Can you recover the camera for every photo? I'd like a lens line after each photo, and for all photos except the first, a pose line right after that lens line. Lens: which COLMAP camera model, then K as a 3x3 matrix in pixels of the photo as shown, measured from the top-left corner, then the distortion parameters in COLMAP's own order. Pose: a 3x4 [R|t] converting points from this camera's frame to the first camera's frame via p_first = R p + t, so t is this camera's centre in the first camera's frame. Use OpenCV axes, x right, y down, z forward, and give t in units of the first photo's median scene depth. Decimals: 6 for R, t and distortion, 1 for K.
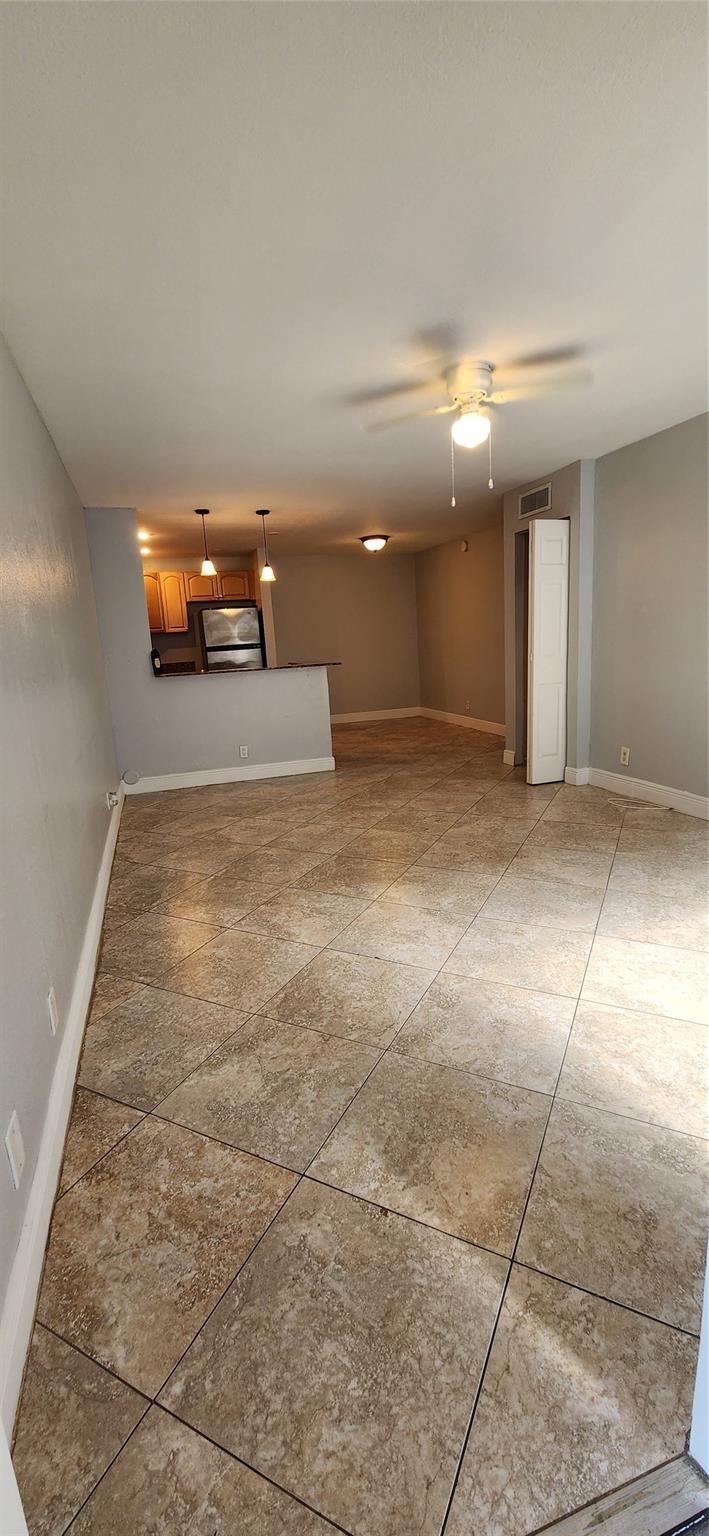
lens RADIAL K [[623.5, 0, 348.2], [0, 623.5, 761.0], [0, 0, 1]] dist [-0.000054, -0.000112]
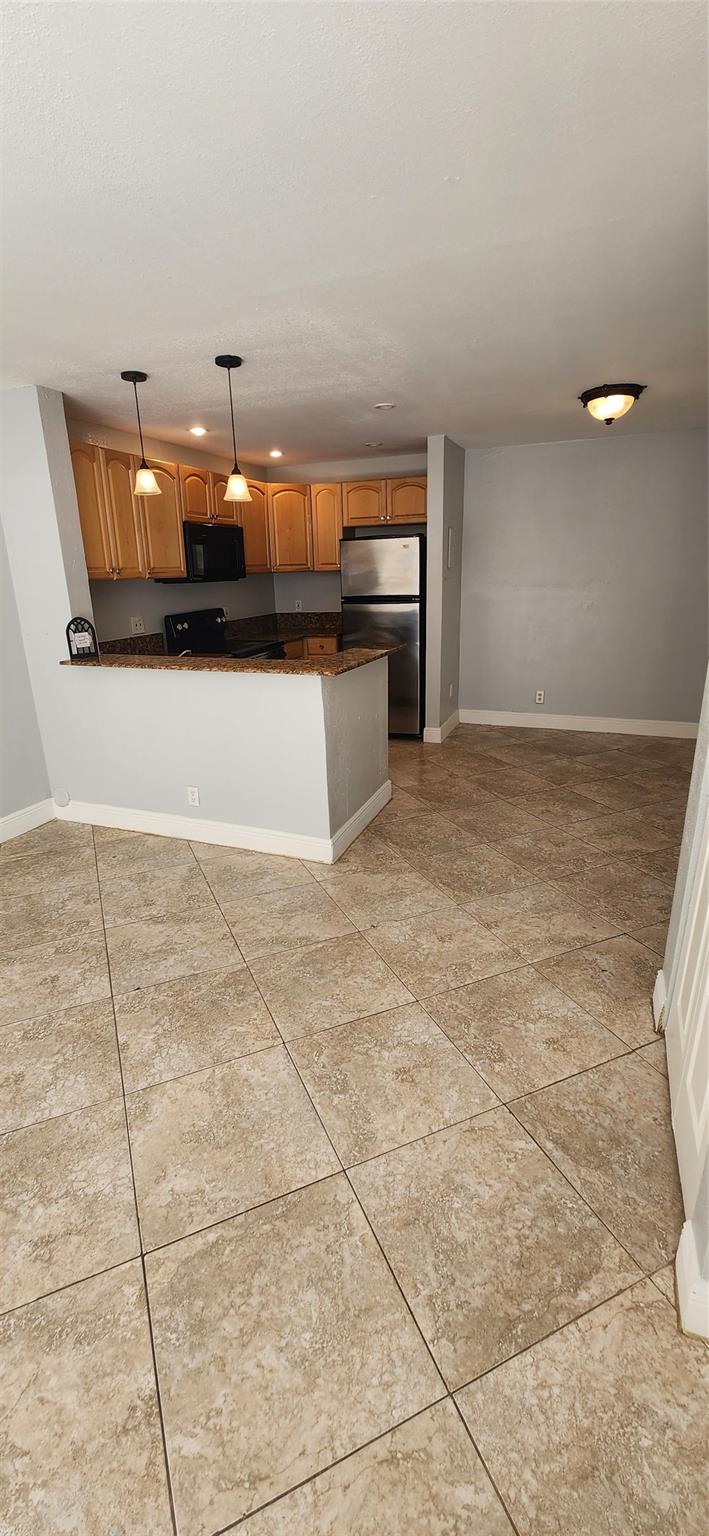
lens RADIAL K [[623.5, 0, 348.2], [0, 623.5, 761.0], [0, 0, 1]] dist [-0.000054, -0.000112]
pose [[0.774682, 0.222861, -0.591778, 0.316064], [-0.138894, 0.972952, 0.184587, -0.189288], [0.616909, -0.060802, 0.784683, 0.640343]]
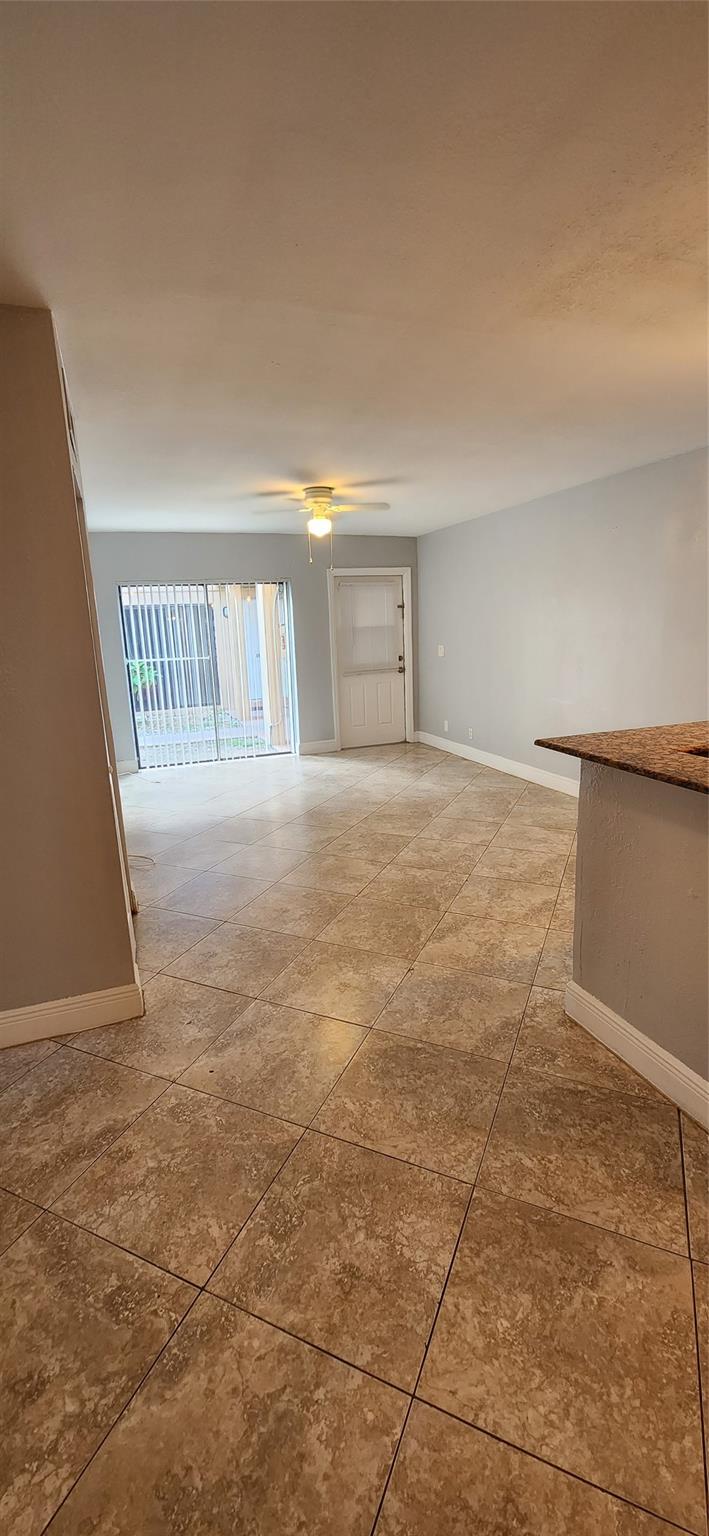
lens RADIAL K [[623.5, 0, 348.2], [0, 623.5, 761.0], [0, 0, 1]] dist [-0.000054, -0.000112]
pose [[-0.994573, 0.100993, -0.025008, 0.116187], [0.082506, 0.912006, 0.401793, -0.319867], [0.063385, 0.397549, -0.915389, 1.398598]]
